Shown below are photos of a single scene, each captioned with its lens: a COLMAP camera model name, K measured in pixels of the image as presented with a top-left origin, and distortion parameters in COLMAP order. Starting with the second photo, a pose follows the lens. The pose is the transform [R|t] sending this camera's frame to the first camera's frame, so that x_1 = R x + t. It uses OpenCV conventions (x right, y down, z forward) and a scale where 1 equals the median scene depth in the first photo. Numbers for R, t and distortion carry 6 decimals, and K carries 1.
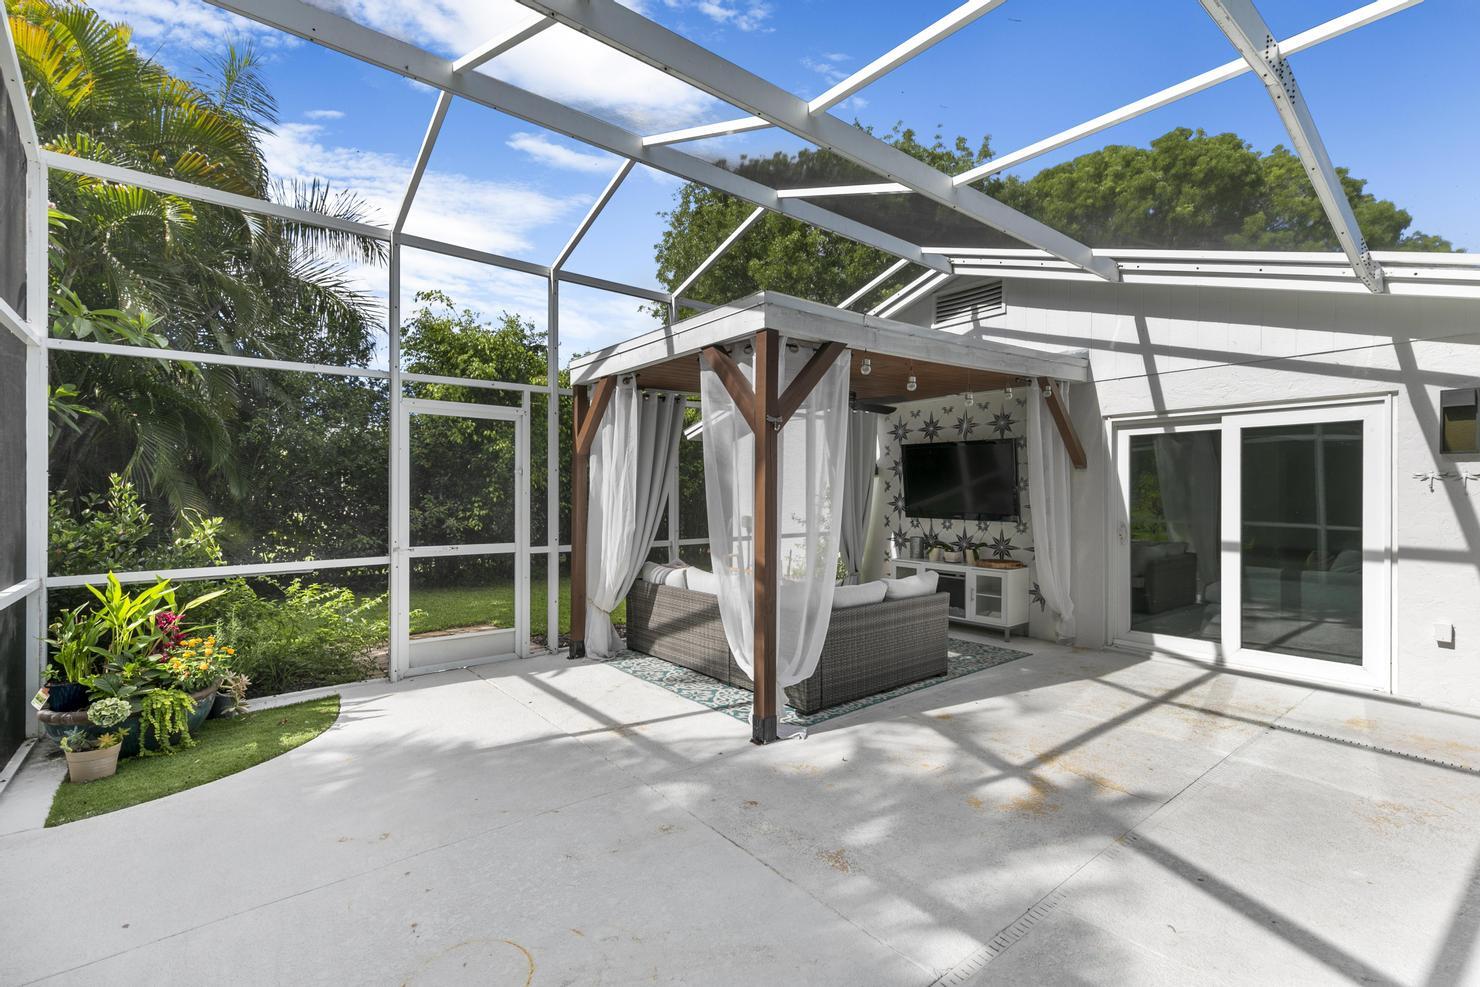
lens RADIAL K [[670.4, 0, 740.0], [0, 670.4, 493.5], [0, 0, 1]] dist [-0.000099, -0.000020]
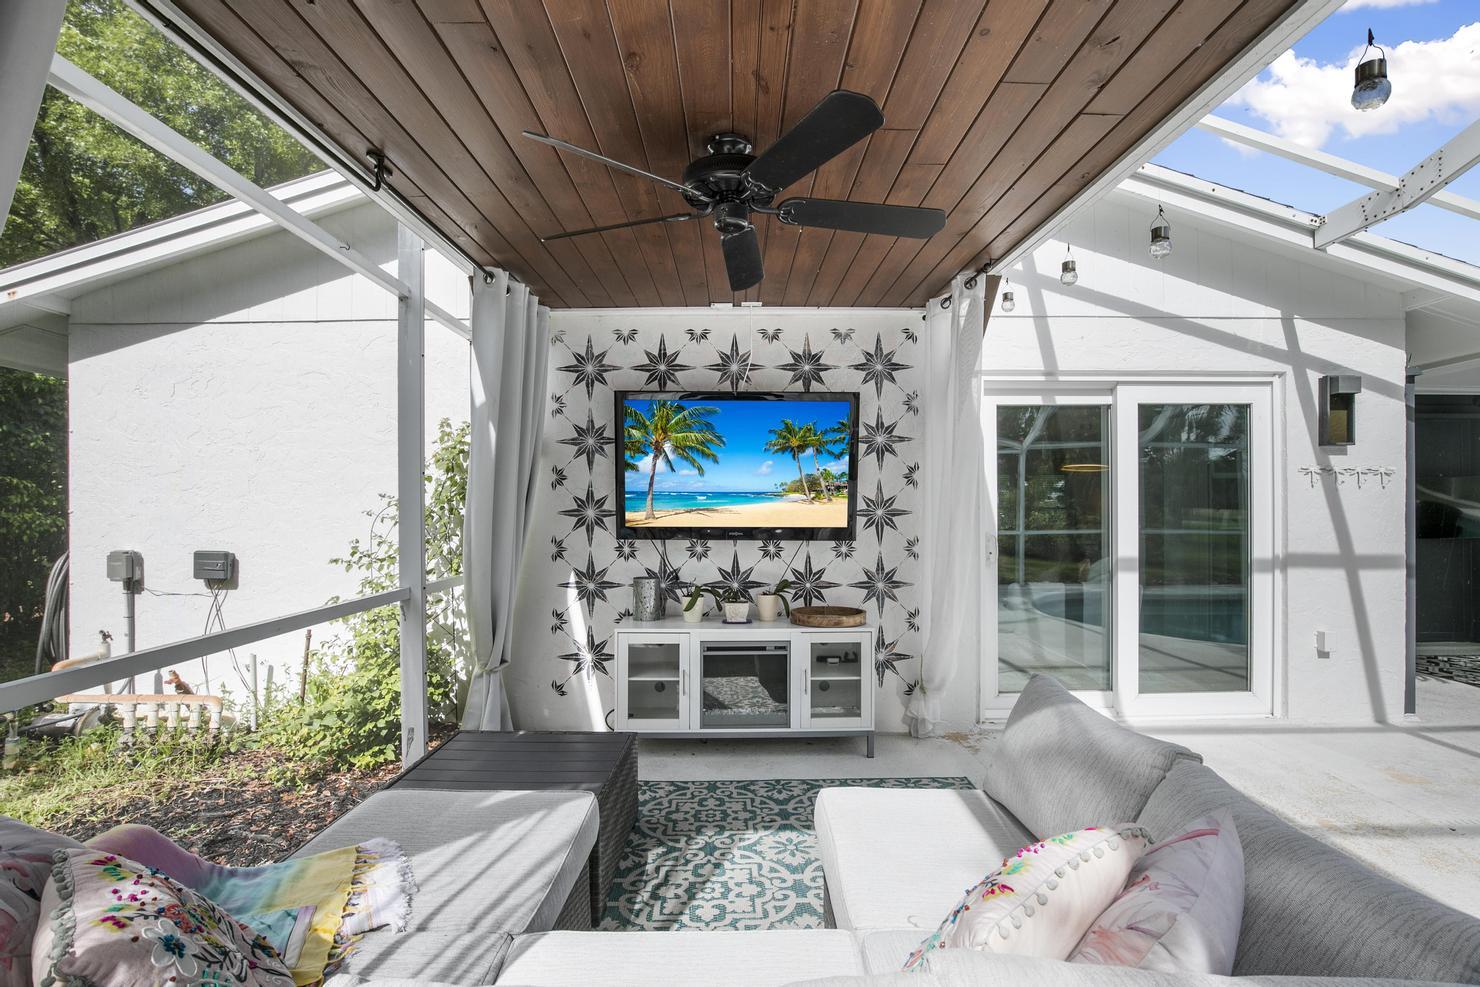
lens RADIAL K [[742.9, 0, 740.0], [0, 742.9, 493.5], [0, 0, 1]] dist [-0.041763, -0.000144]
pose [[0.625768, -0.002614, 0.780005, -0.173307], [0.003516, 0.999994, 0.000531, 0.001748], [-0.780001, 0.002410, 0.625774, 0.810003]]
